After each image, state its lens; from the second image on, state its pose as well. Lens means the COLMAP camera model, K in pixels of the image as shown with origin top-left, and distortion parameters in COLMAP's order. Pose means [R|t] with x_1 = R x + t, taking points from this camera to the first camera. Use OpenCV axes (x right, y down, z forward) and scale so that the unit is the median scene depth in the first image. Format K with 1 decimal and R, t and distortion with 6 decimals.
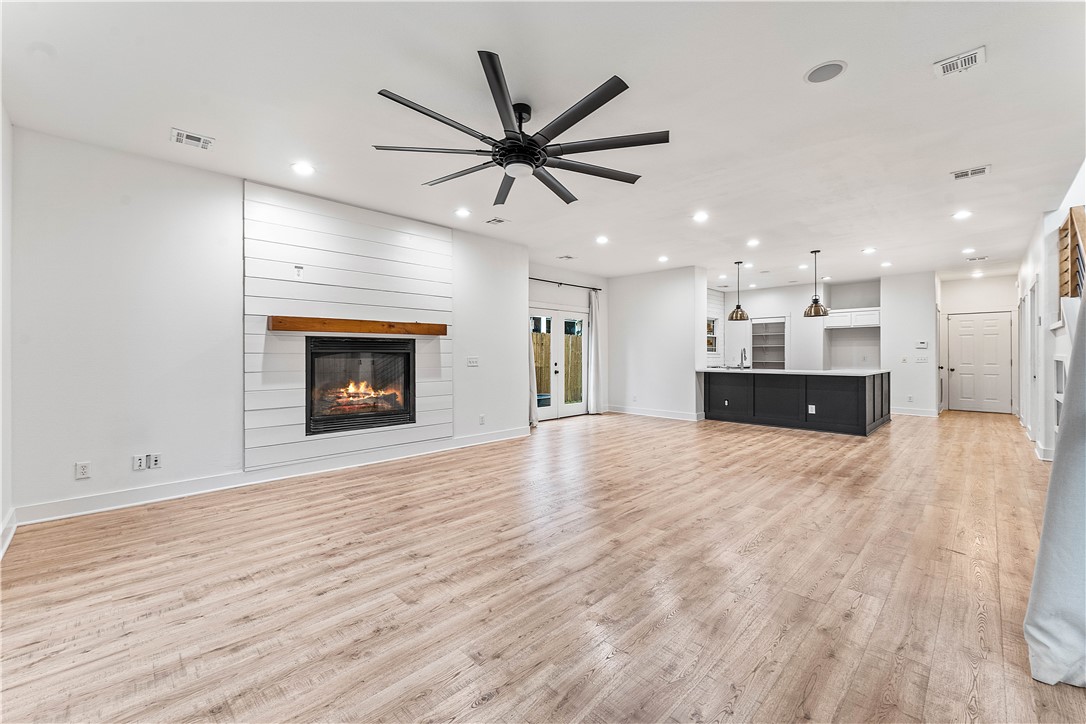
lens RADIAL K [[440.6, 0, 542.7], [0, 440.6, 353.8], [0, 0, 1]] dist [-0.001165, -0.000008]
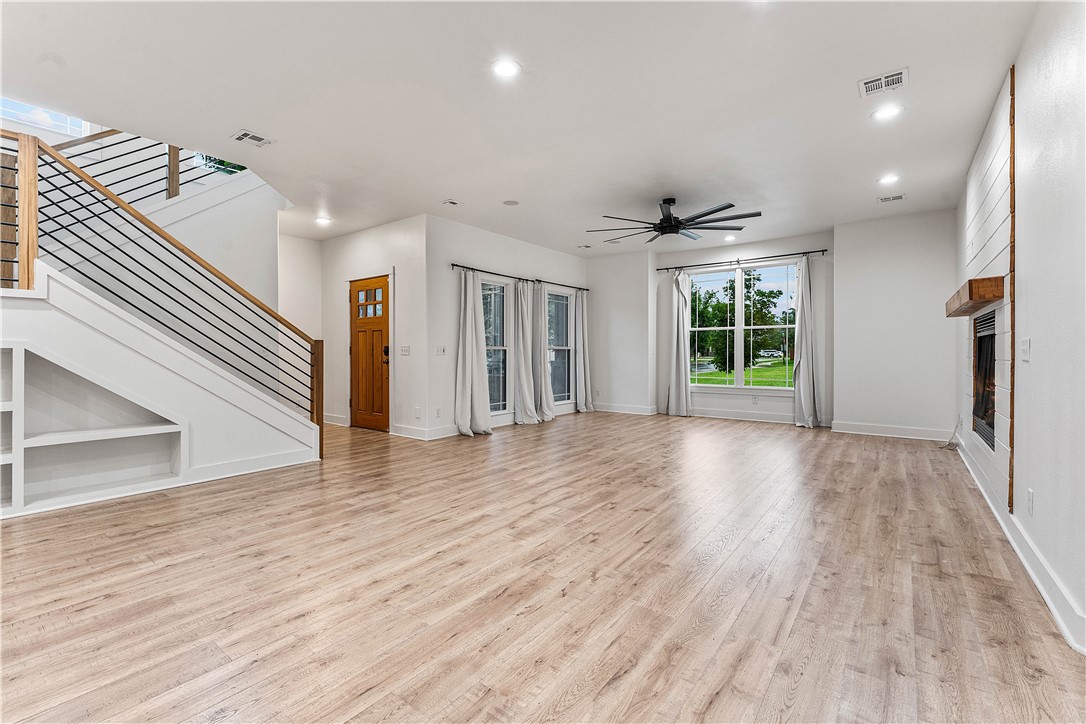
lens RADIAL K [[473.9, 0, 540.7], [0, 473.9, 362.9], [0, 0, 1]] dist [-0.001987, -0.000033]
pose [[-0.990639, 0.005064, -0.136413, 0.492485], [0.001762, 0.999703, 0.024311, 0.024187], [0.136495, 0.023843, -0.990354, 1.939245]]
